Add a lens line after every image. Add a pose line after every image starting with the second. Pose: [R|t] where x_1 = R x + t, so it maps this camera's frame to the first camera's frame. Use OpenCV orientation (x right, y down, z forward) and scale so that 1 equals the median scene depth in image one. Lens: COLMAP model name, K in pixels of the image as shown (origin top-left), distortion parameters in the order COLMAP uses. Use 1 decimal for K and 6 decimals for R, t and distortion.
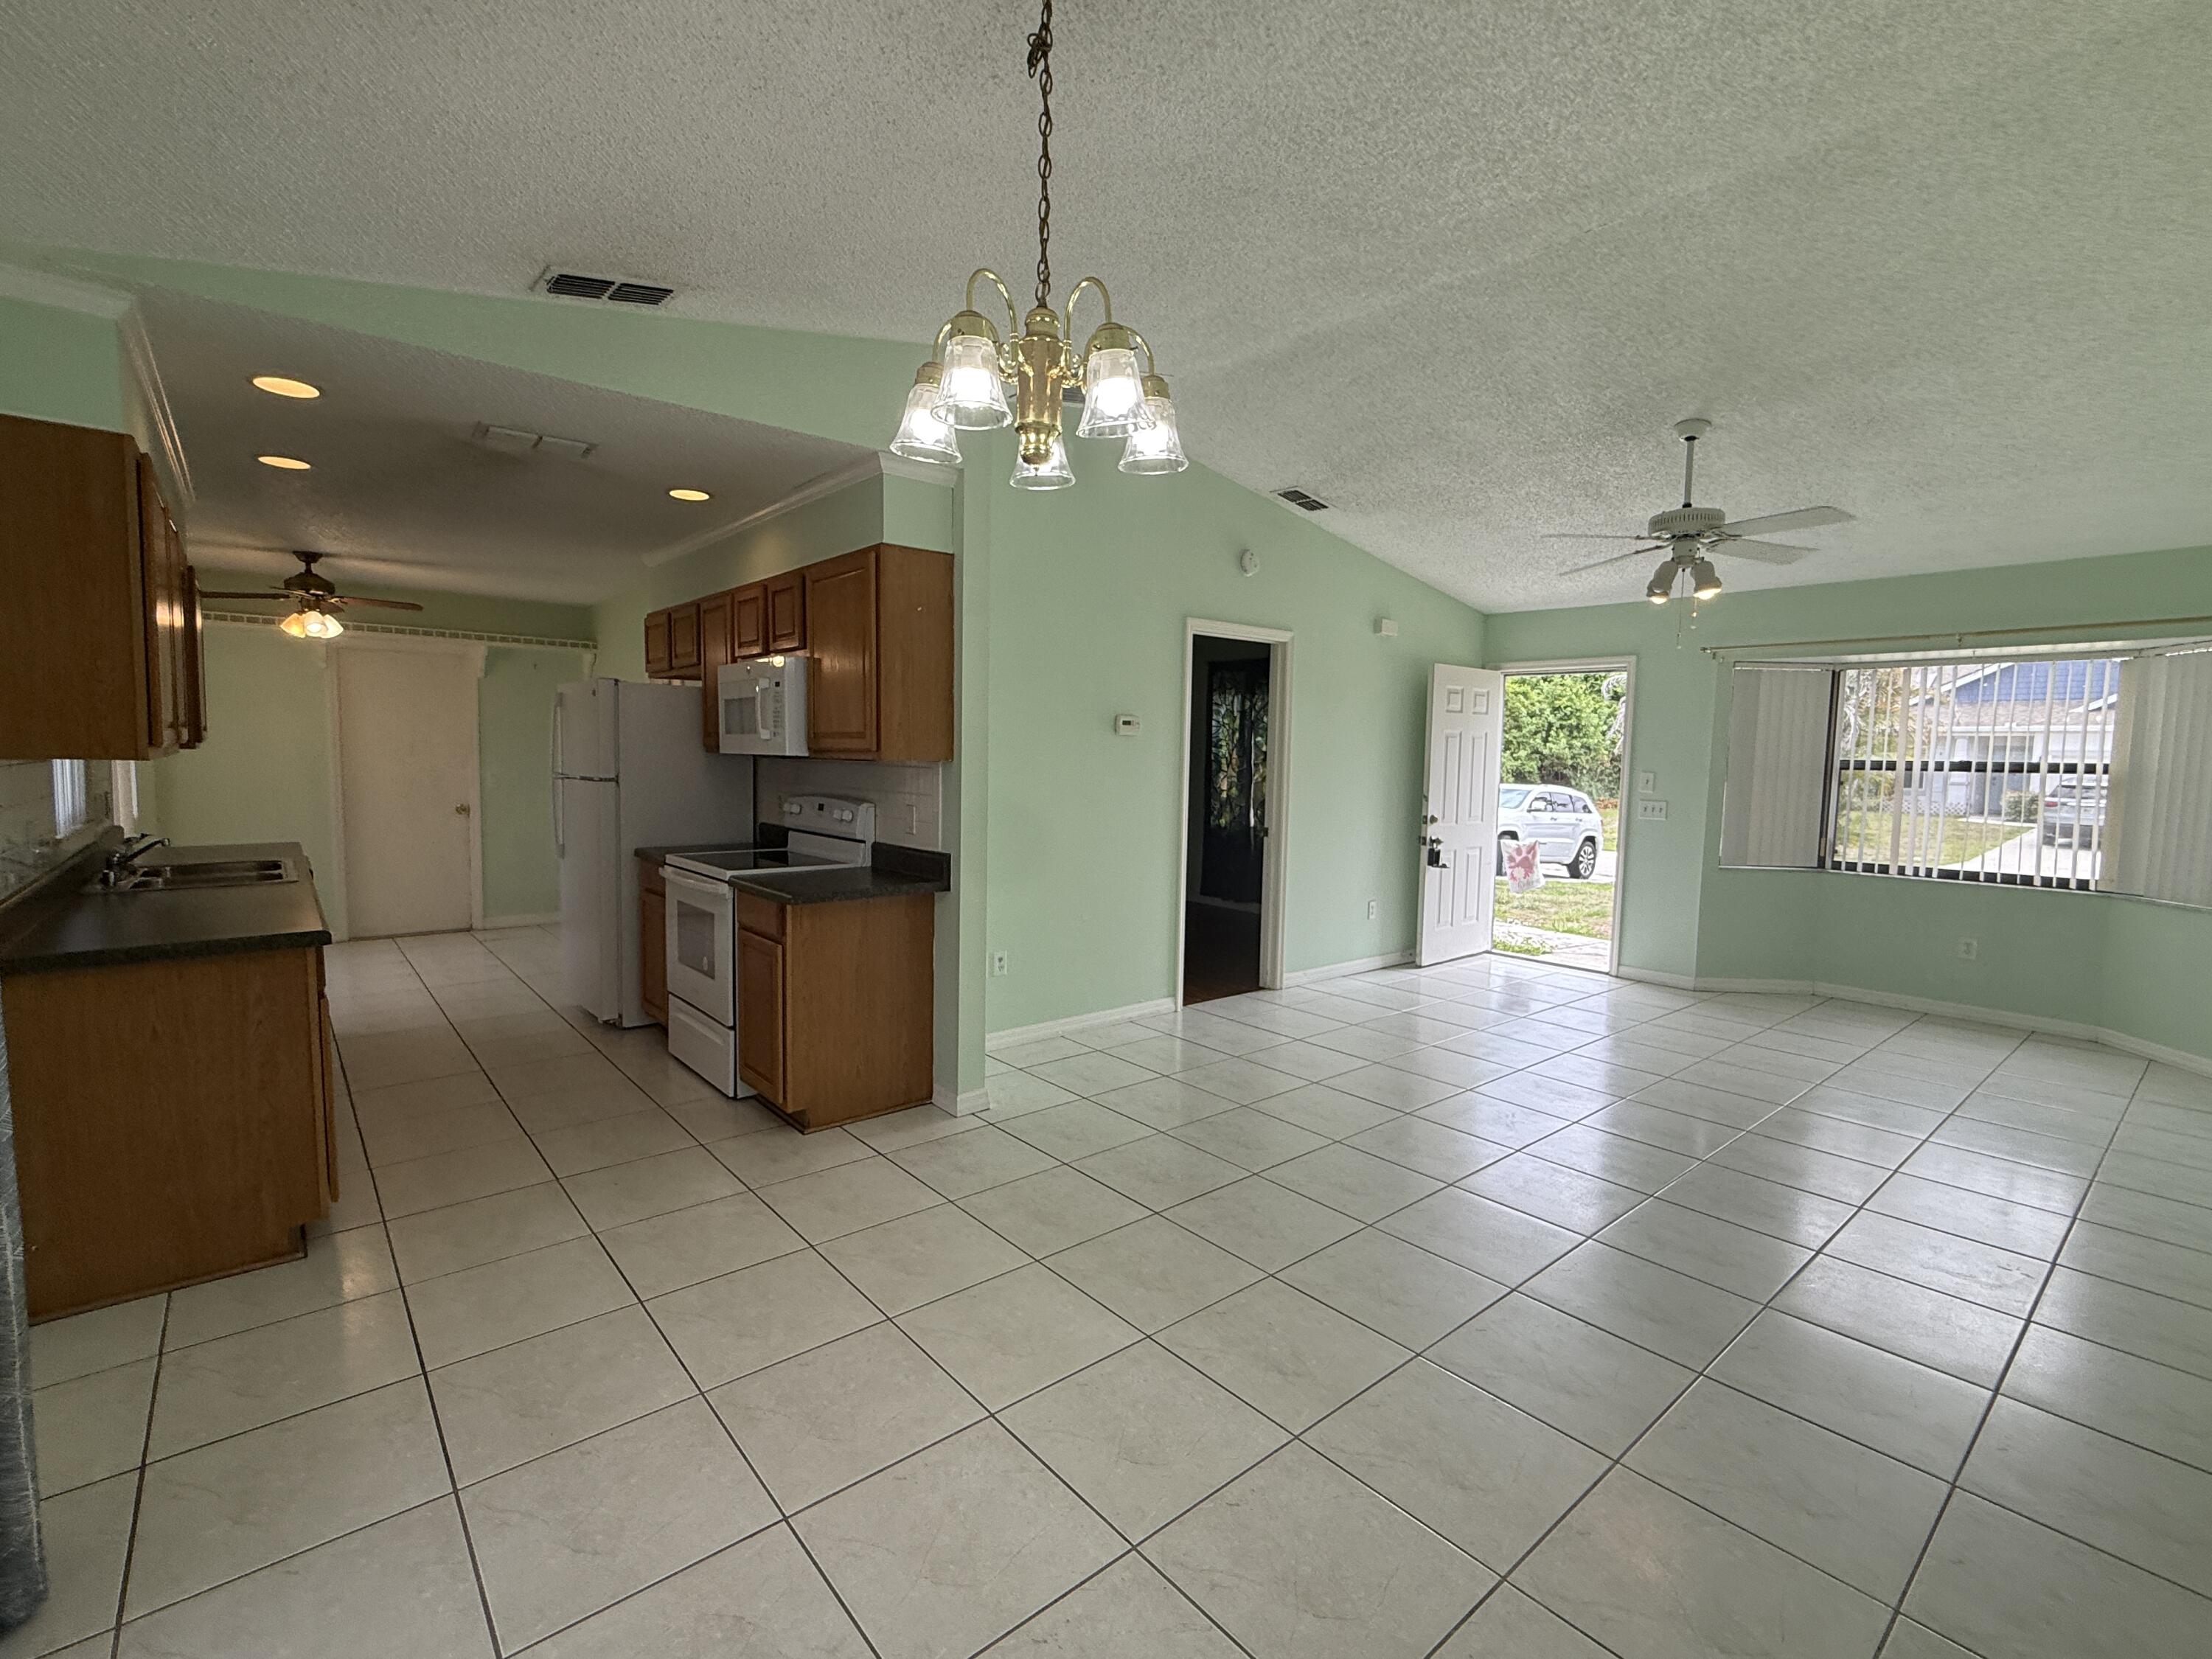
lens RADIAL K [[995.7, 0, 1103.4], [0, 995.7, 831.0], [0, 0, 1]] dist [-0.000007, -0.000308]
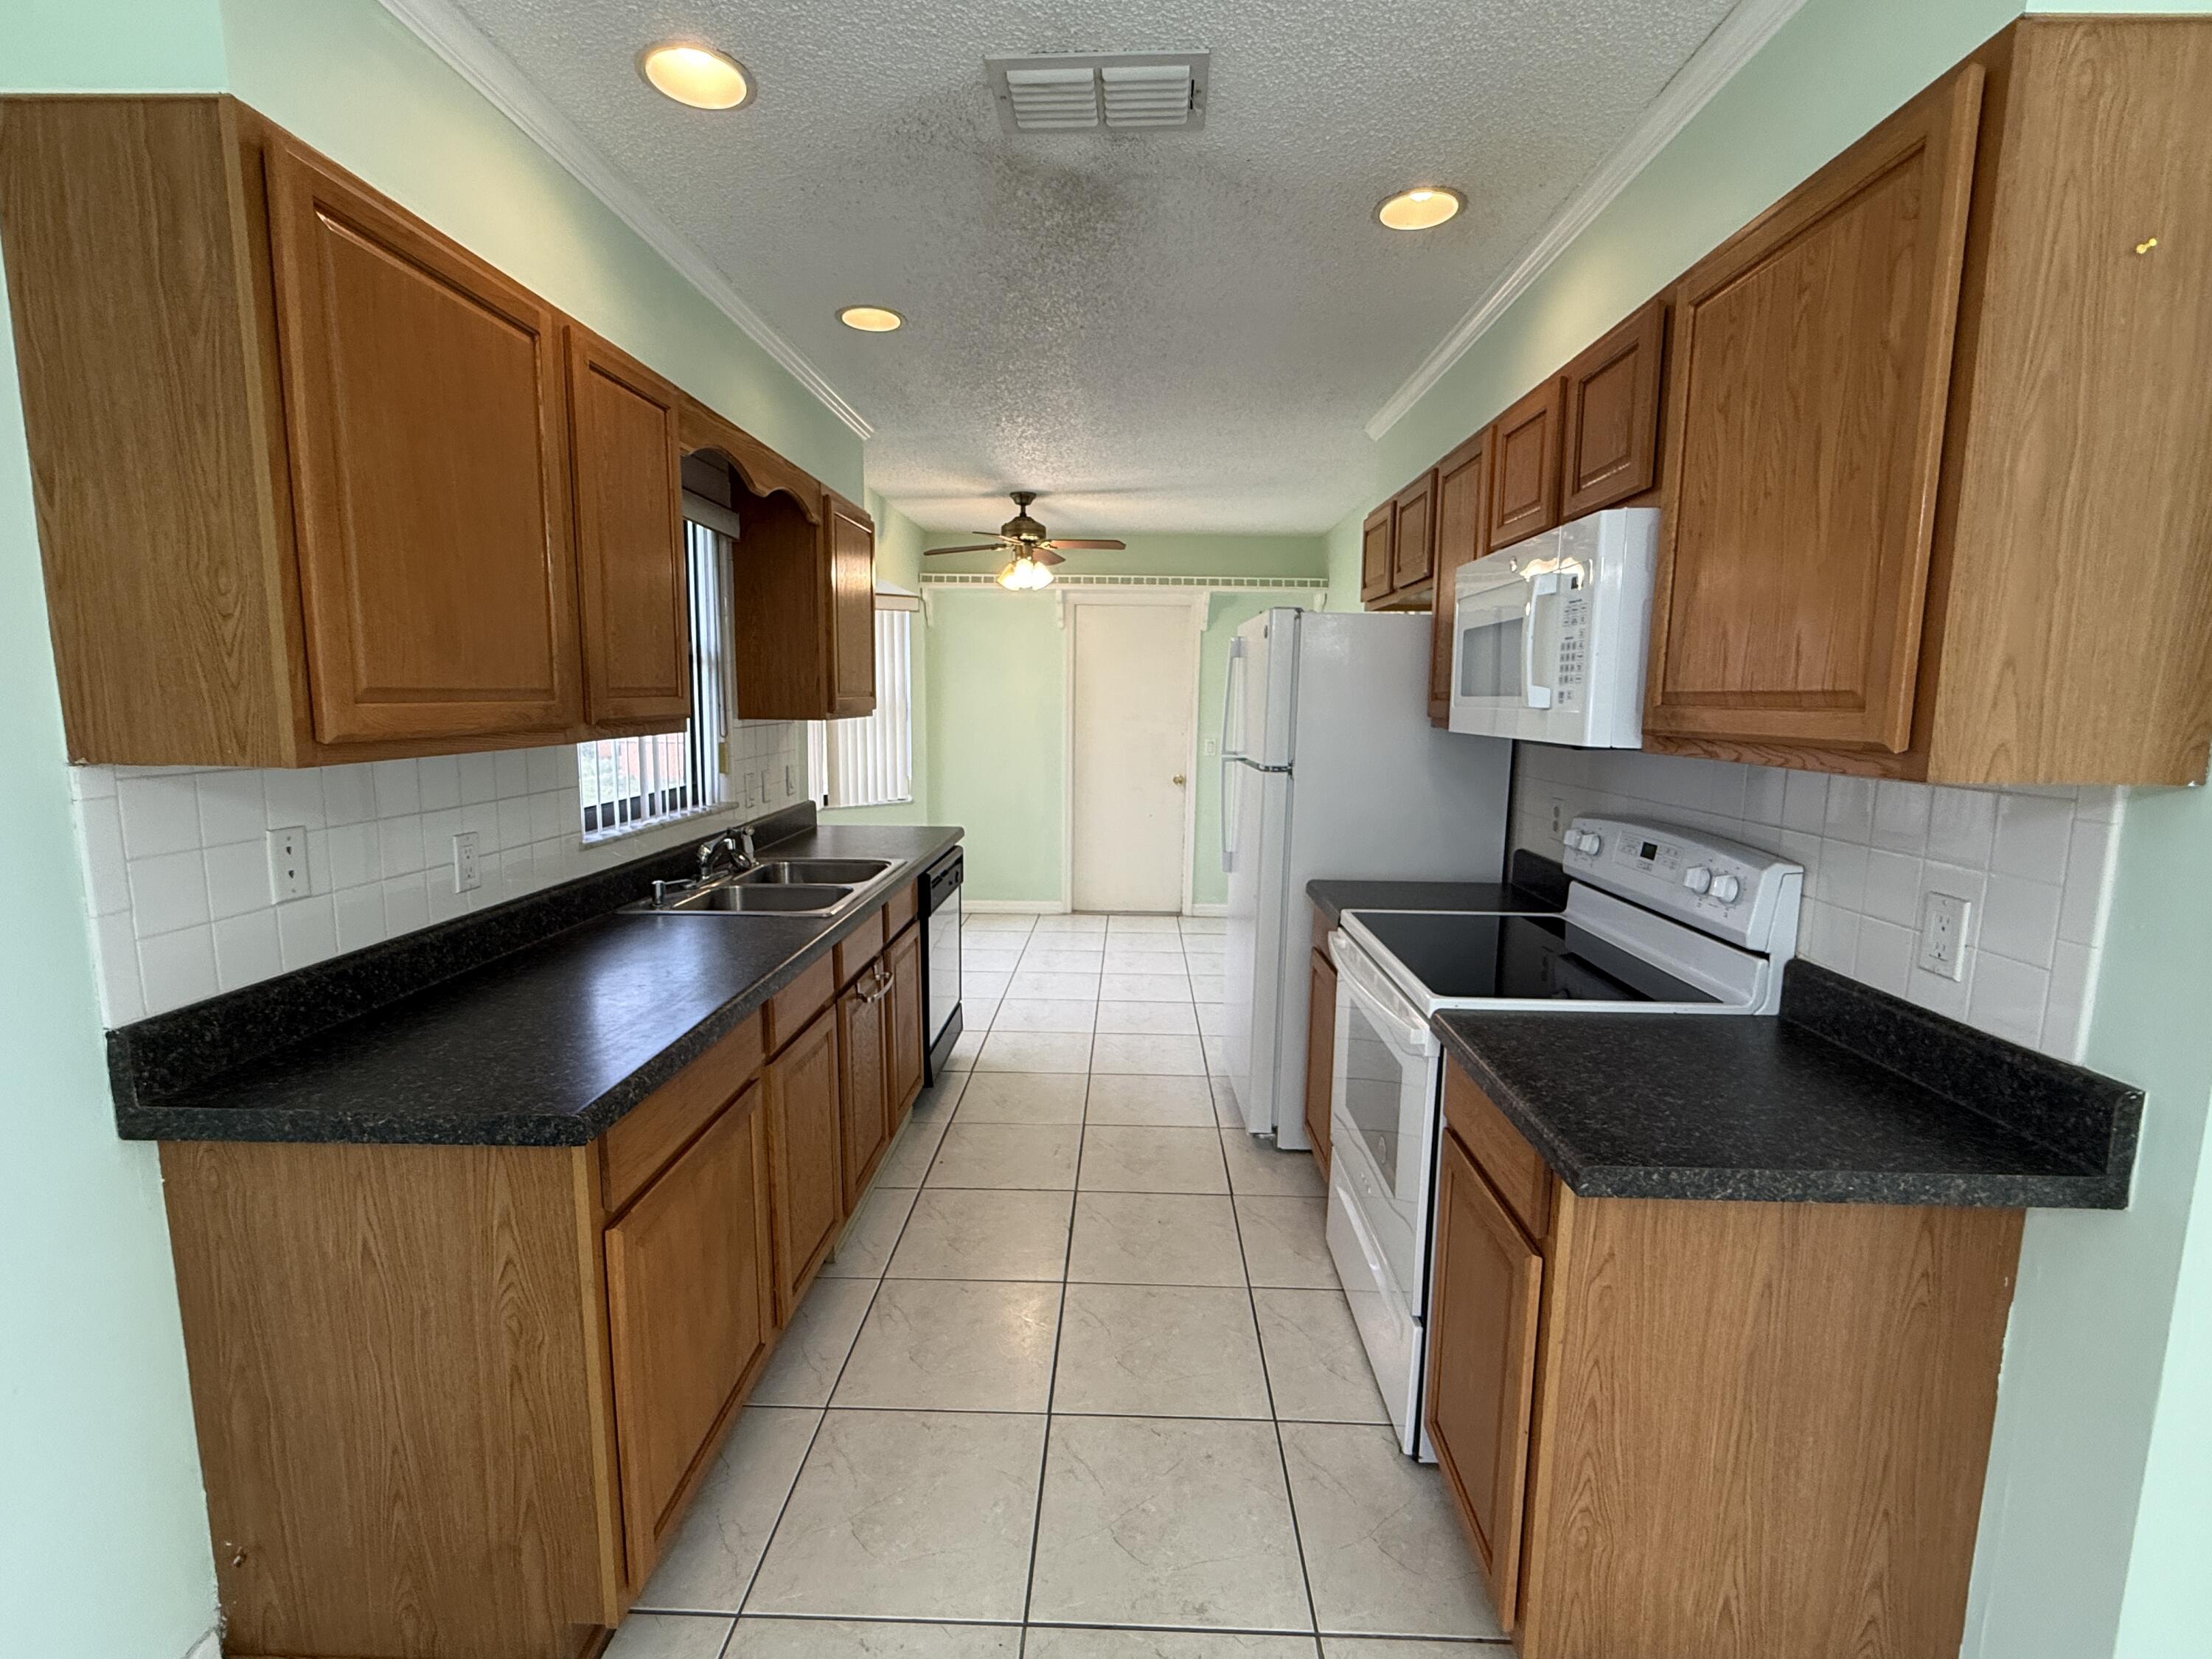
lens RADIAL K [[995.7, 0, 1103.4], [0, 995.7, 831.0], [0, 0, 1]] dist [-0.000007, -0.000308]
pose [[0.743351, 0.081168, -0.663958, -0.154747], [-0.051842, 0.996616, 0.063795, -0.046727], [0.666889, -0.013001, 0.745043, 0.451394]]
